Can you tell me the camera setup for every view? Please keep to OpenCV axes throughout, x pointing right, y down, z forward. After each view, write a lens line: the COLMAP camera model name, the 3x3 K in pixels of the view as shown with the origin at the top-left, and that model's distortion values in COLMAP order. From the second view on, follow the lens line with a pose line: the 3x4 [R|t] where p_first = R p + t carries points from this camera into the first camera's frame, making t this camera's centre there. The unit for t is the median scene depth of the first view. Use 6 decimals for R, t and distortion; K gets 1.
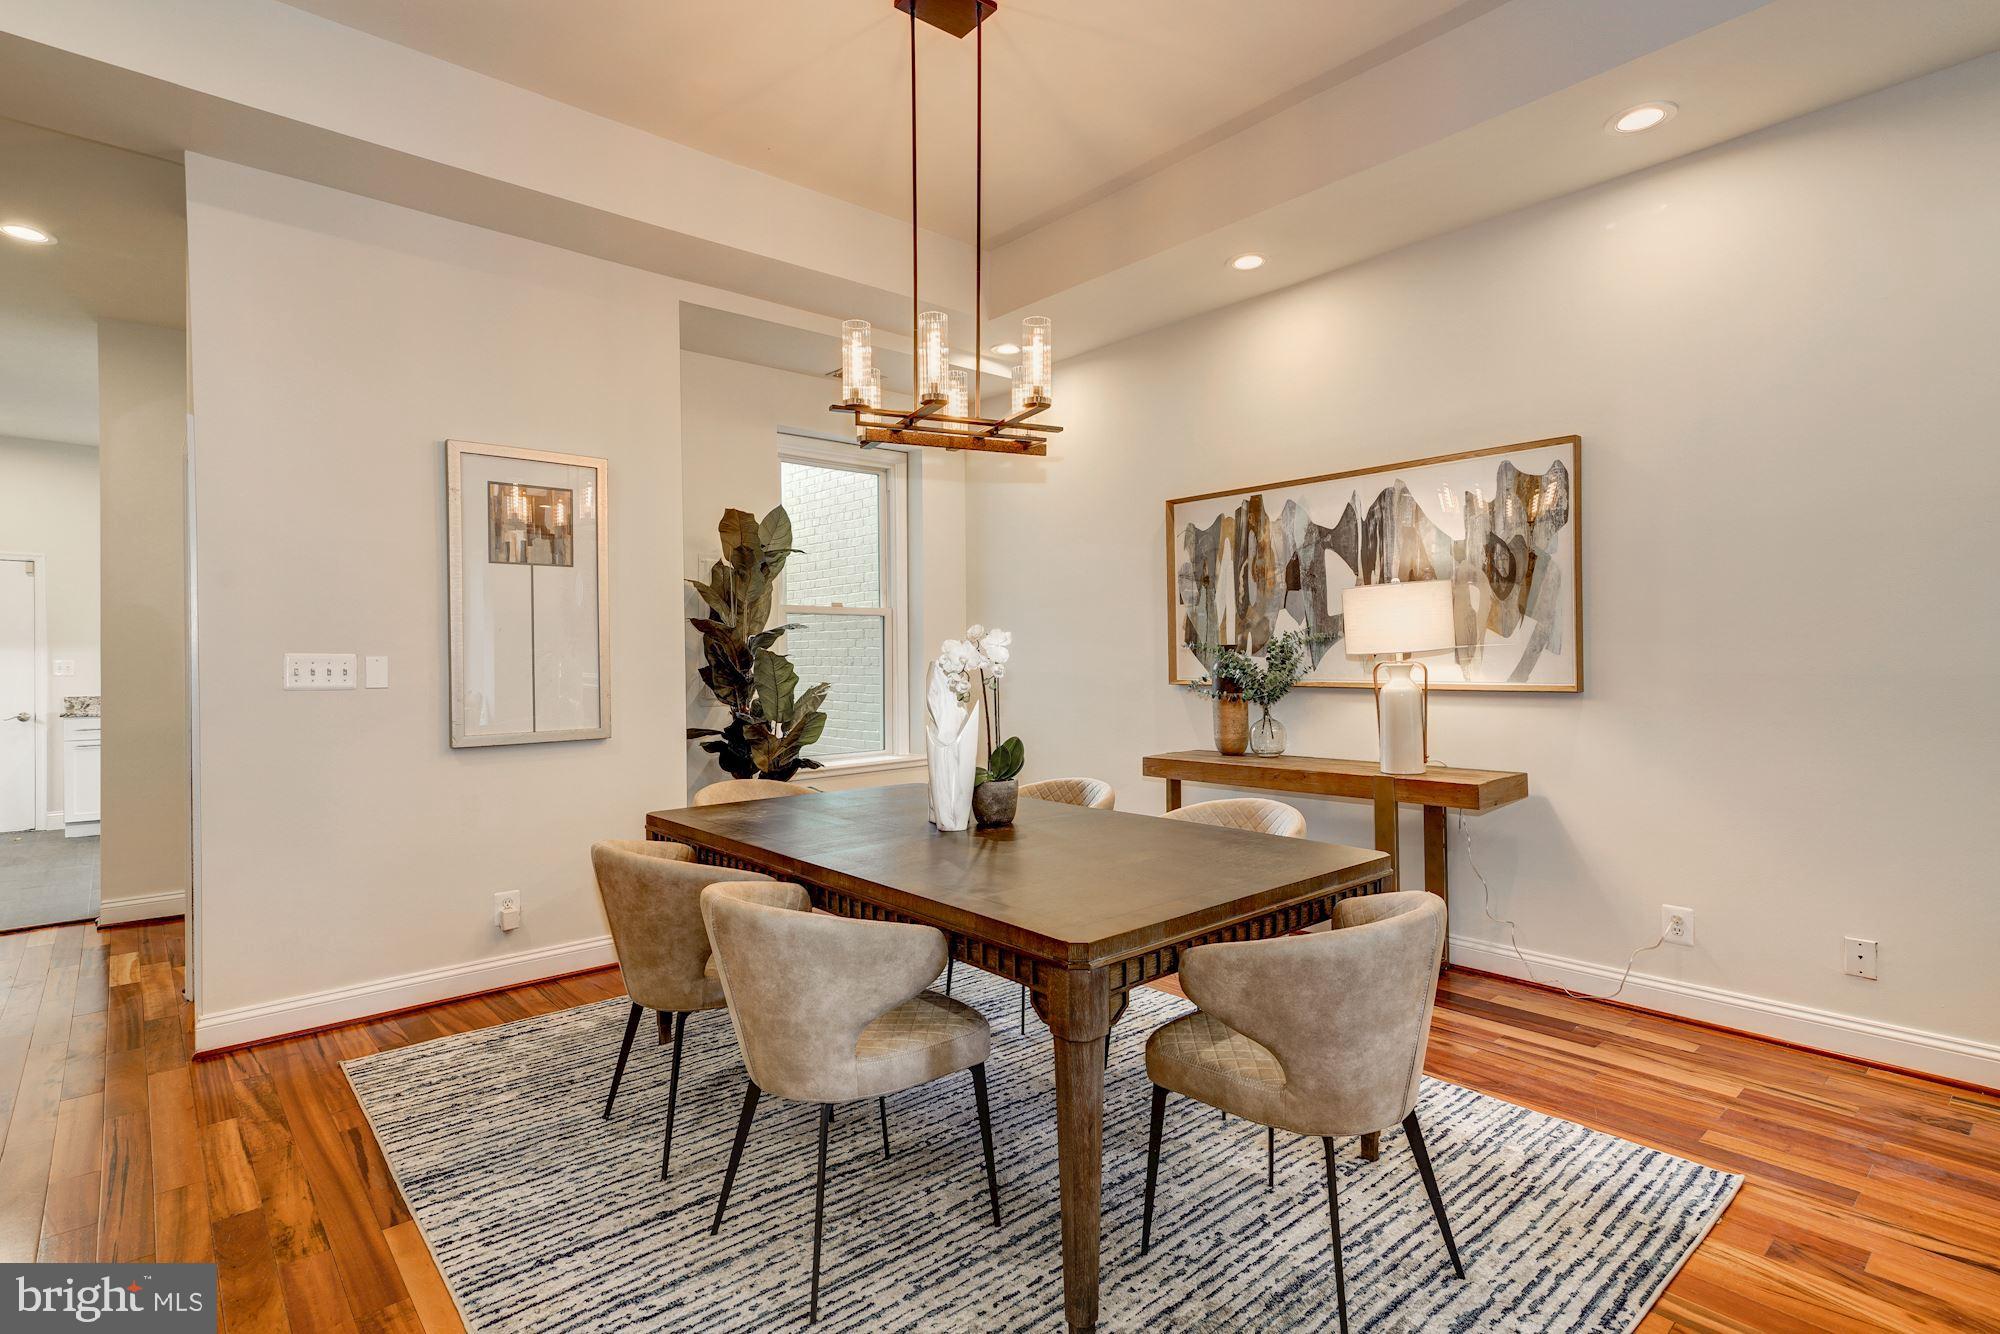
lens RADIAL K [[987.9, 0, 1002.0], [0, 987.9, 663.3], [0, 0, 1]] dist [0.005250, 0.000150]
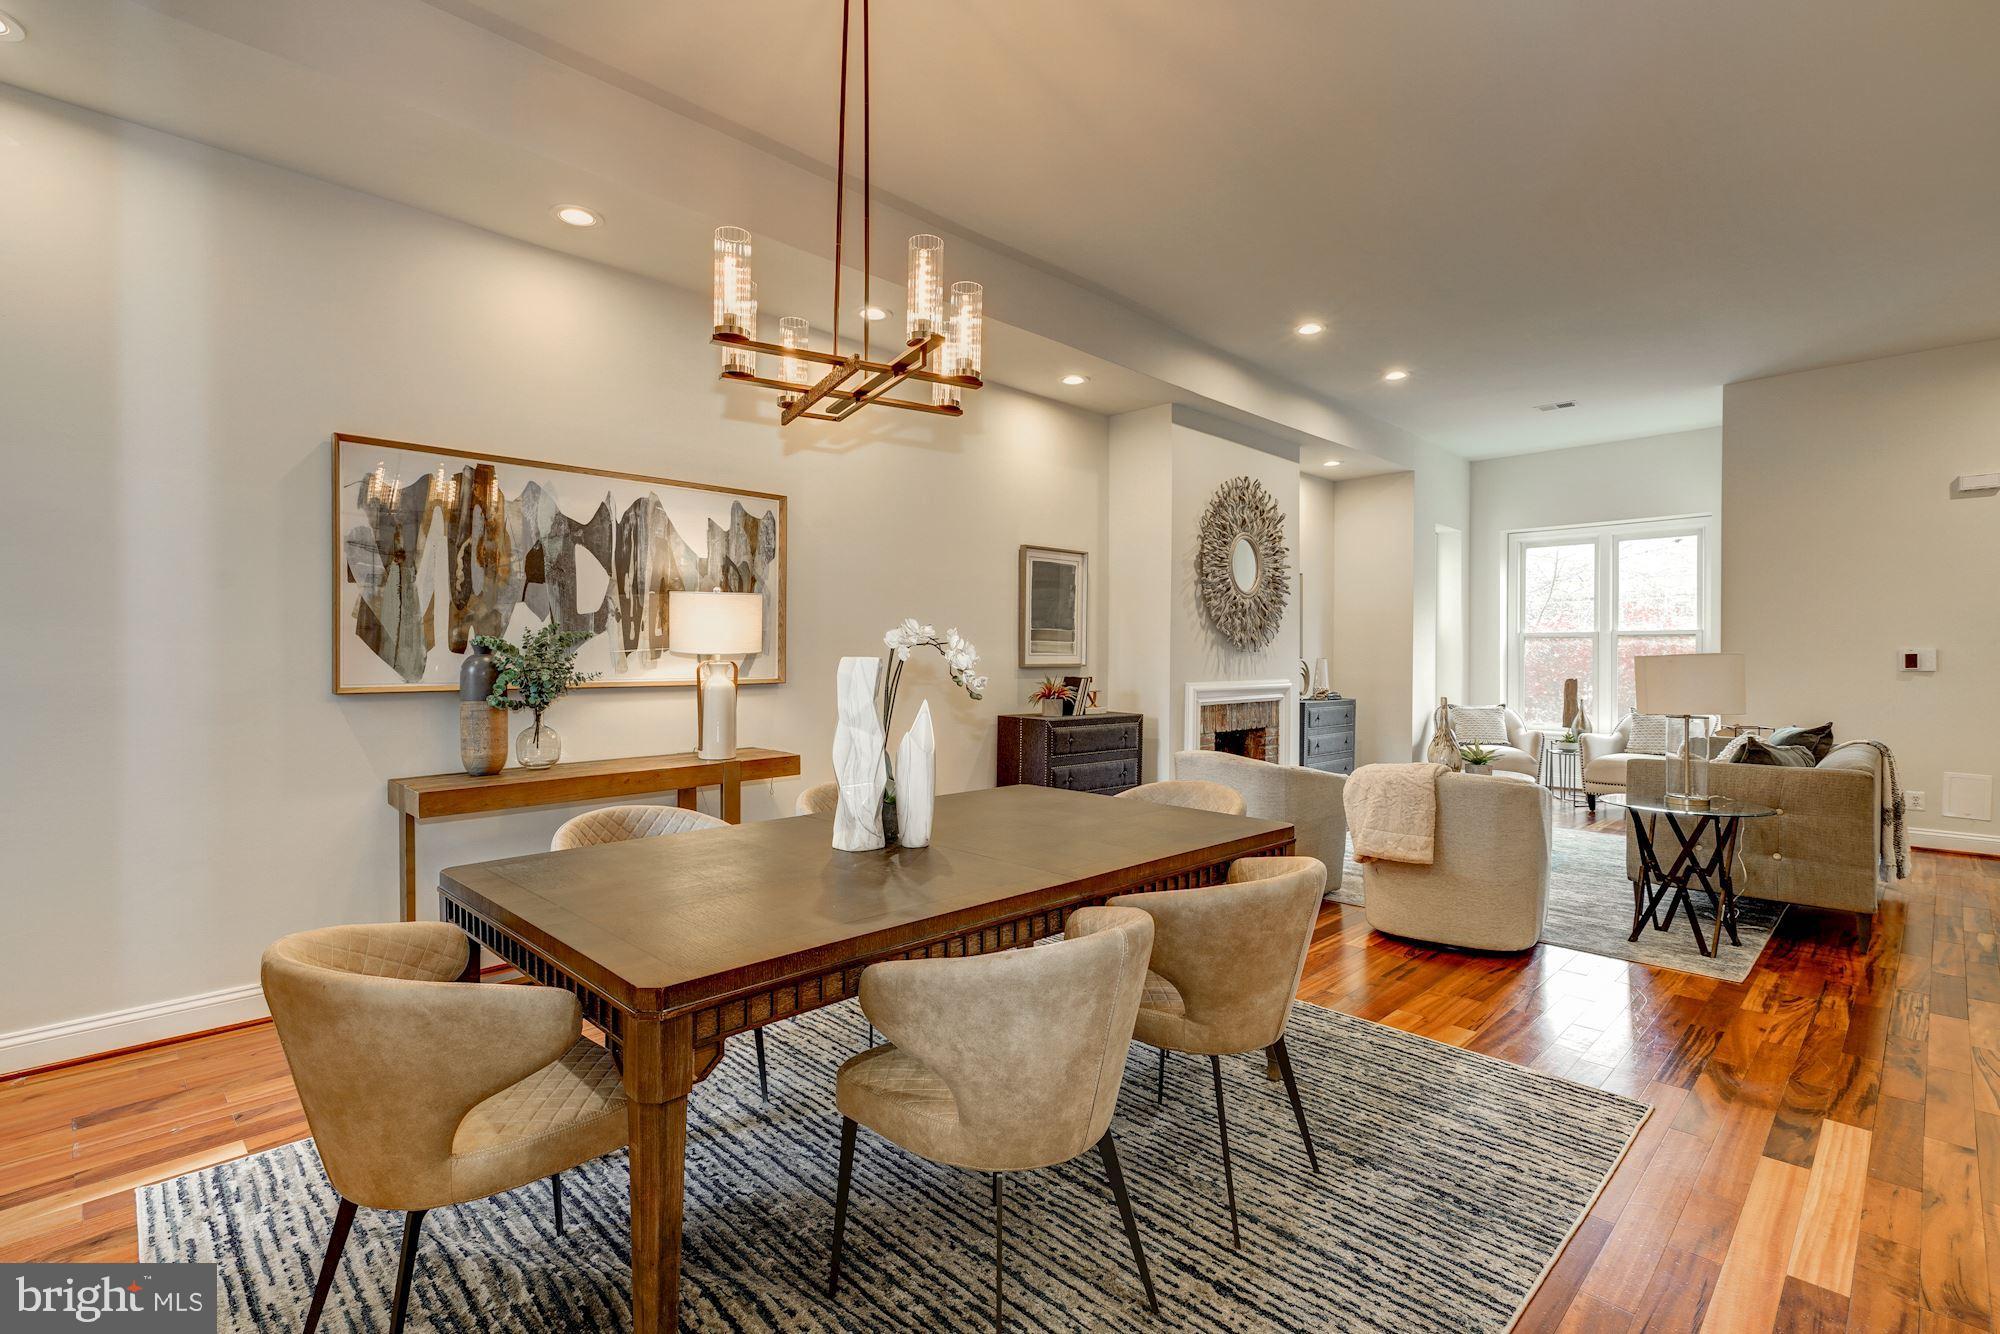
lens RADIAL K [[925.5, 0, 1002.0], [0, 925.5, 666.9], [0, 0, 1]] dist [0.027078, 0.000298]
pose [[-0.063278, -0.010865, 0.997937, -0.601824], [0.001824, 0.999938, 0.011002, -0.005690], [-0.997994, 0.002517, -0.063254, 0.647512]]
